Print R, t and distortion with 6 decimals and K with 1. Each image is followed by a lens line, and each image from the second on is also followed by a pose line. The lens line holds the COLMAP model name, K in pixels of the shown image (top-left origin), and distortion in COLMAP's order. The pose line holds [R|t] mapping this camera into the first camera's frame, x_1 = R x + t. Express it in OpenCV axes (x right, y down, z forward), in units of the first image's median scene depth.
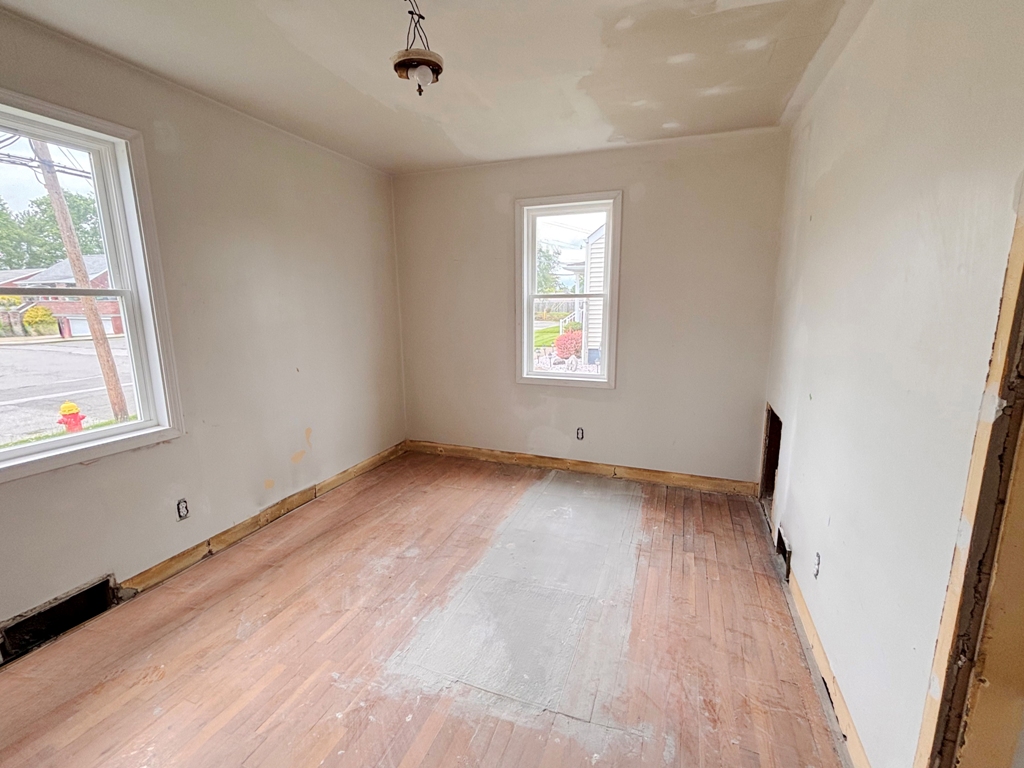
lens RADIAL K [[448.5, 0, 517.4], [0, 448.5, 386.0], [0, 0, 1]] dist [-0.002972, -0.000202]
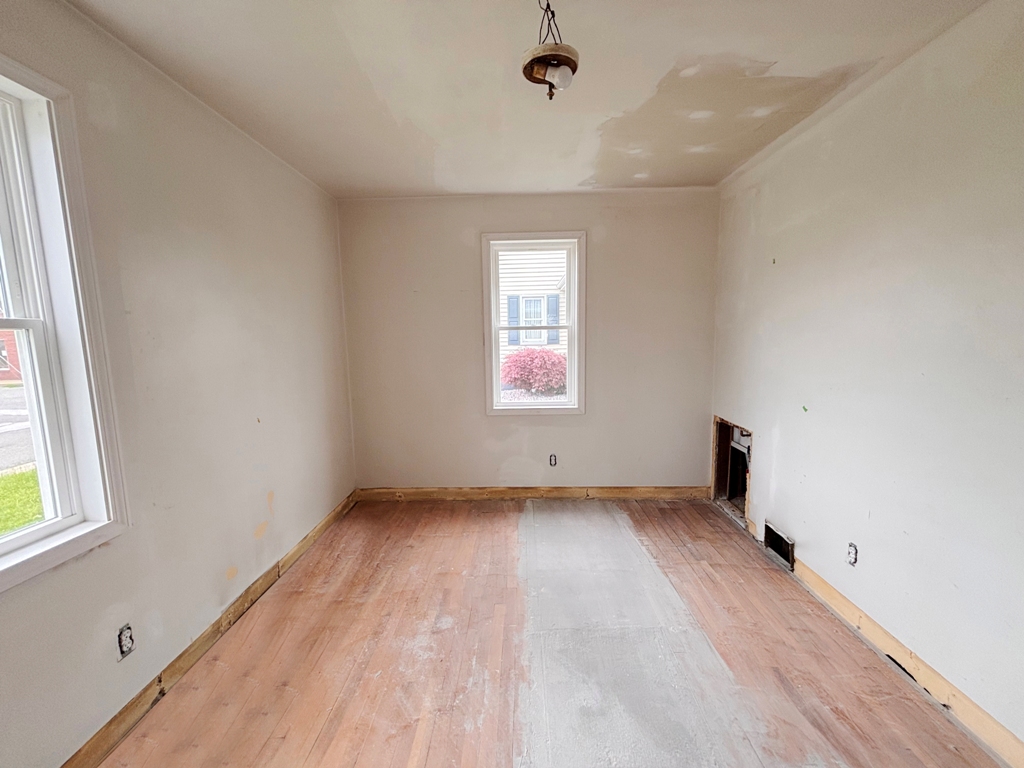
lens RADIAL K [[412.3, 0, 514.2], [0, 412.3, 386.4], [0, 0, 1]] dist [-0.003099, 0.002680]
pose [[0.943900, -0.053541, 0.325862, -0.345020], [0.074356, 0.995888, -0.051752, -0.029205], [-0.321751, 0.073078, 0.944000, 0.177364]]
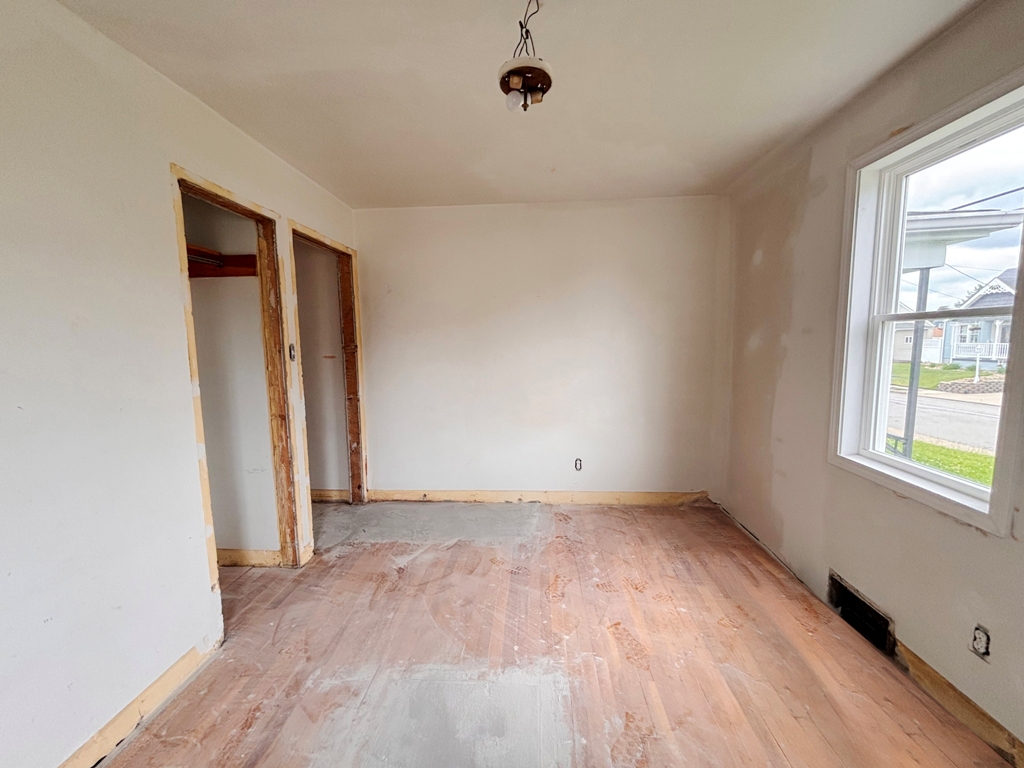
lens RADIAL K [[412.3, 0, 510.6], [0, 412.3, 382.8], [0, 0, 1]] dist [-0.003099, 0.002680]
pose [[-0.958297, 0.052074, -0.280990, 0.044820], [-0.029872, 0.959618, 0.279716, -0.209924], [0.284209, 0.276445, -0.918043, 1.146173]]
